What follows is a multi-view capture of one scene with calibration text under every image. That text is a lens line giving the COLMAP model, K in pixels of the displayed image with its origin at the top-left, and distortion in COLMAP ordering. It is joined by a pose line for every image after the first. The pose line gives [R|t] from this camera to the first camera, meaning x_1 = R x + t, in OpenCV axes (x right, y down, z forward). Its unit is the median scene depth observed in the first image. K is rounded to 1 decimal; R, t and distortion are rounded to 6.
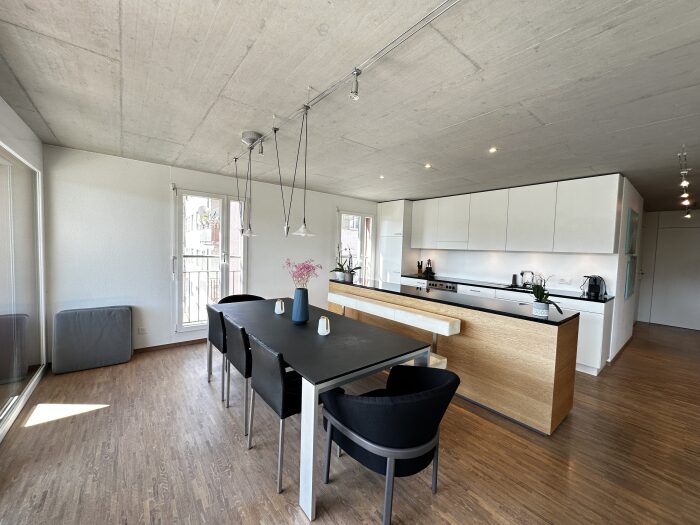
lens RADIAL K [[280.3, 0, 350.0], [0, 280.3, 264.5], [0, 0, 1]] dist [0.001481, 0.000275]
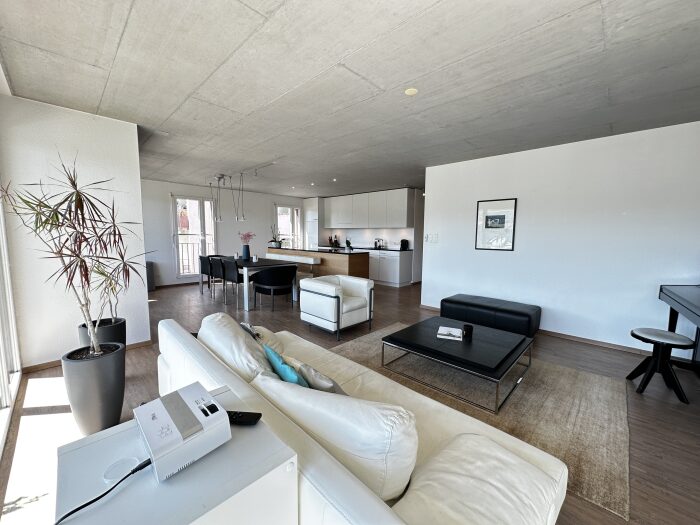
lens RADIAL K [[280.3, 0, 350.1], [0, 280.3, 261.5], [0, 0, 1]] dist [0.001481, 0.000275]
pose [[0.992377, -0.033205, 0.118677, 0.218849], [0.028250, 0.998667, 0.043193, 0.083370], [-0.119954, -0.039511, 0.991993, -0.756490]]
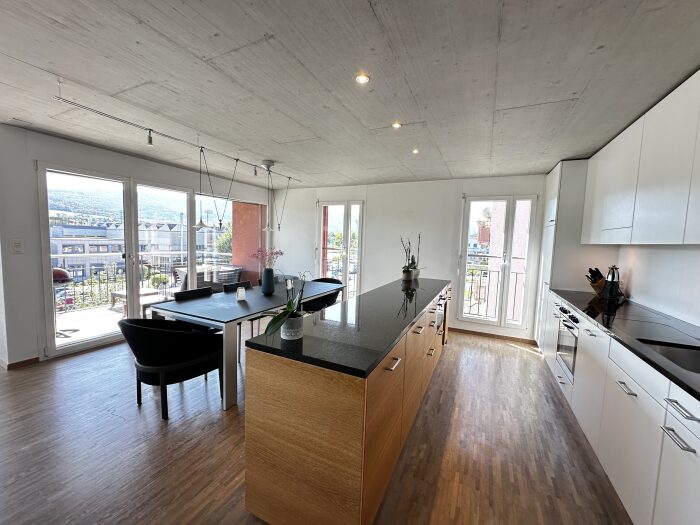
lens RADIAL K [[280.3, 0, 348.3], [0, 280.3, 261.1], [0, 0, 1]] dist [0.001481, 0.000275]
pose [[0.427072, 0.047991, -0.902943, 0.686881], [-0.077248, 0.996876, 0.016447, 0.002255], [0.900912, 0.062726, 0.429445, 0.449050]]
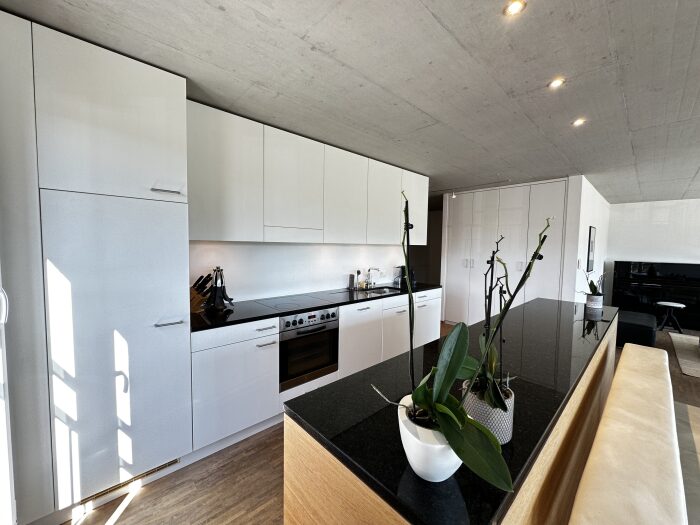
lens RADIAL K [[280.3, 0, 349.8], [0, 280.3, 259.6], [0, 0, 1]] dist [0.001481, 0.000275]
pose [[-0.070710, -0.085335, 0.993840, -0.177199], [0.039910, 0.995294, 0.088300, -0.074940], [-0.996698, 0.045908, -0.066972, 1.082428]]
